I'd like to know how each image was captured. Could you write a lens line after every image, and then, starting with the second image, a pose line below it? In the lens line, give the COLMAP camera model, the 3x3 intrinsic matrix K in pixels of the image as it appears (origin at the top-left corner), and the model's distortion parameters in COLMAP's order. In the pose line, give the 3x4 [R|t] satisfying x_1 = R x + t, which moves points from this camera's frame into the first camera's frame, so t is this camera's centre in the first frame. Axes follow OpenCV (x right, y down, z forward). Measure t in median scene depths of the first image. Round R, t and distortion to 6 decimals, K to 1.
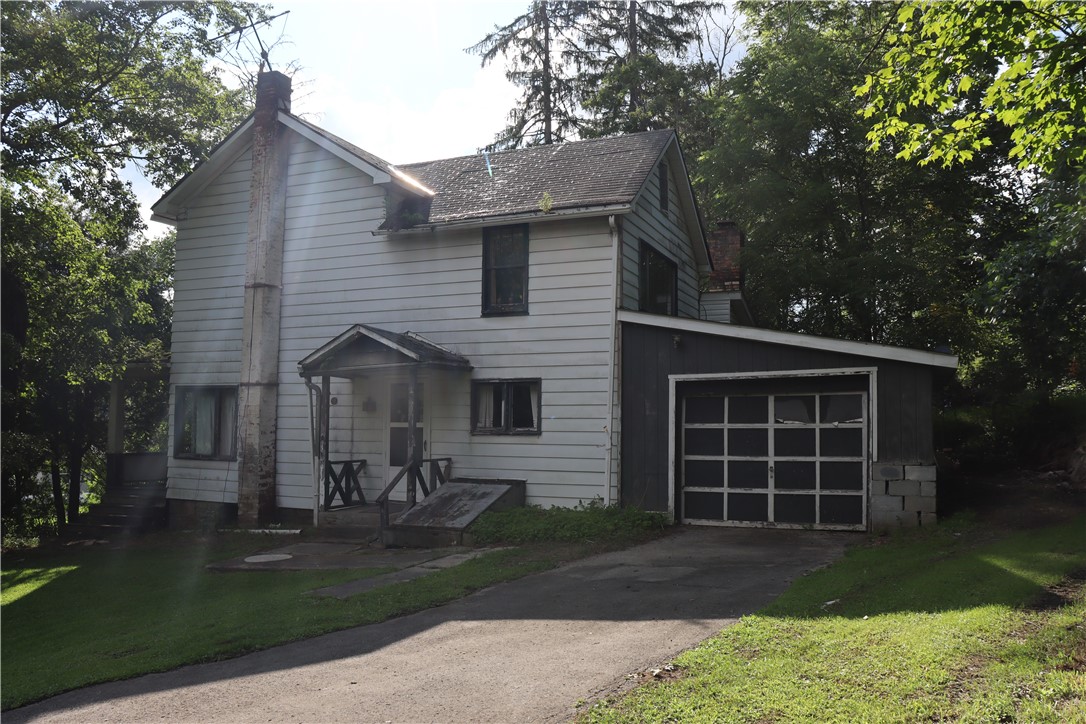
lens RADIAL K [[884.7, 0, 543.0], [0, 884.7, 362.0], [0, 0, 1]] dist [-0.178766, 0.152375]
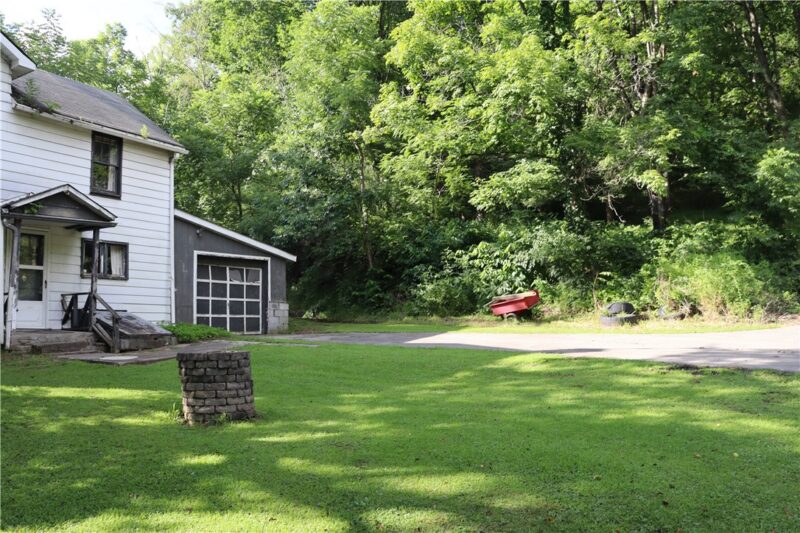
lens RADIAL K [[651.7, 0, 400.0], [0, 651.7, 266.5], [0, 0, 1]] dist [-0.178766, 0.152375]
pose [[0.155516, 0.080643, 0.984536, -1.036148], [-0.064020, 0.995390, -0.071419, 0.109995], [-0.985757, -0.051923, 0.159962, 0.375658]]
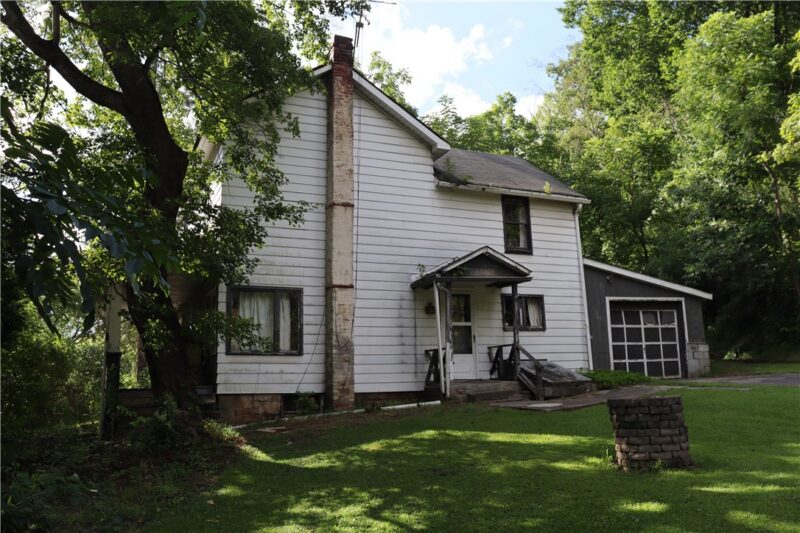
lens RADIAL K [[651.7, 0, 400.0], [0, 651.7, 266.5], [0, 0, 1]] dist [-0.178766, 0.152375]
pose [[0.694821, 0.101475, 0.711988, -1.055623], [-0.029430, 0.993178, -0.112831, 0.110032], [-0.718580, 0.057443, 0.693067, 0.387481]]
